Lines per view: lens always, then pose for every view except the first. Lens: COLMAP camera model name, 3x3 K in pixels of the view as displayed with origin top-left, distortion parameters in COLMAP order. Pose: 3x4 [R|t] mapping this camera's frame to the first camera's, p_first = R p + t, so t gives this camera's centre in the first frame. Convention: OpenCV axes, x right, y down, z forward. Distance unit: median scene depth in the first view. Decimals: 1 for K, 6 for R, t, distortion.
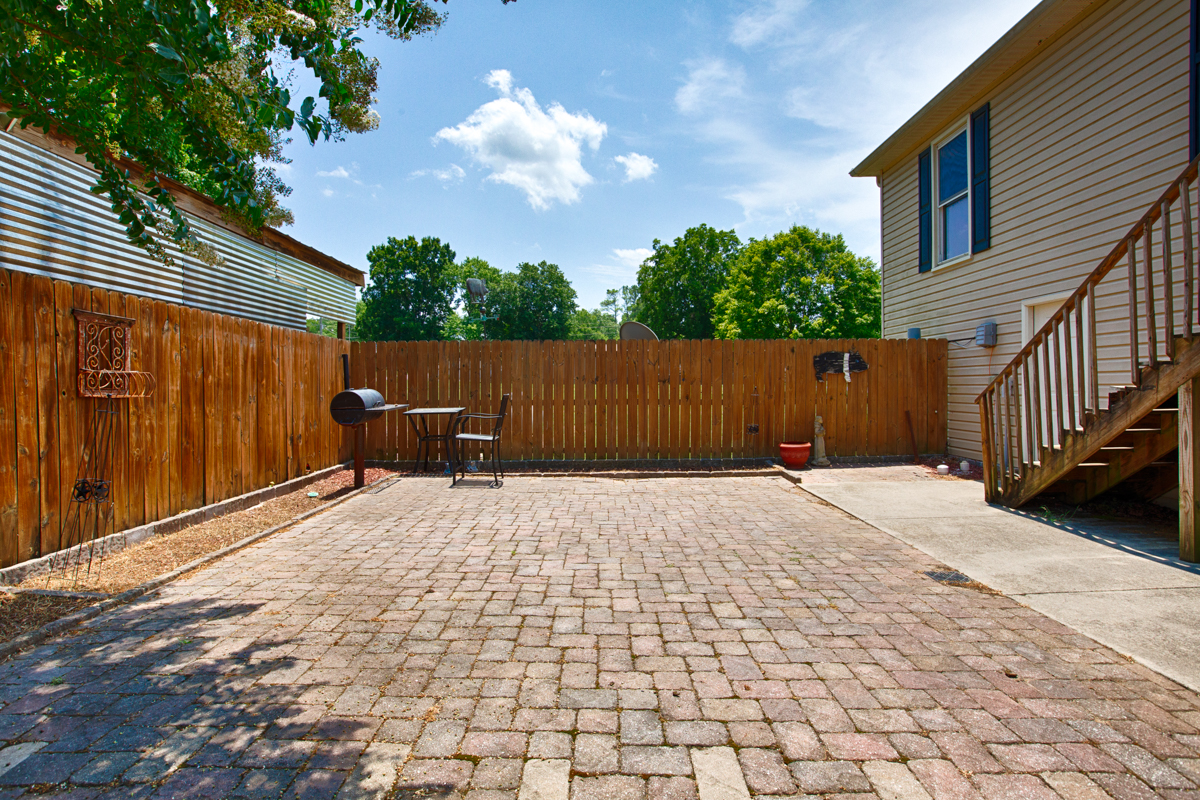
lens RADIAL K [[594.3, 0, 600.0], [0, 594.3, 400.0], [0, 0, 1]] dist [-0.000756, -0.000072]
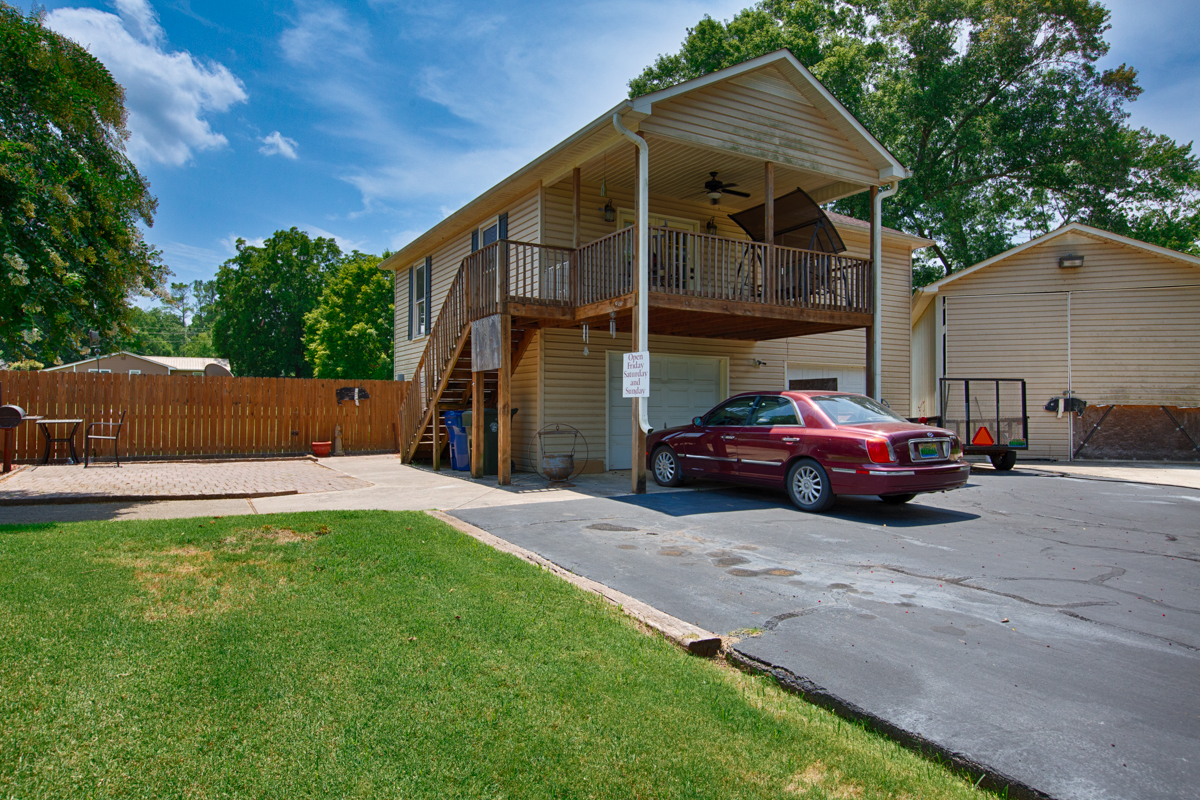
lens RADIAL K [[715.9, 0, 600.0], [0, 715.9, 400.0], [0, 0, 1]] dist [-0.042951, 0.000584]
pose [[0.844733, 0.017394, 0.534905, -0.016989], [0.002931, 0.999306, -0.037125, 0.006752], [-0.535180, 0.032929, 0.844096, -0.232866]]
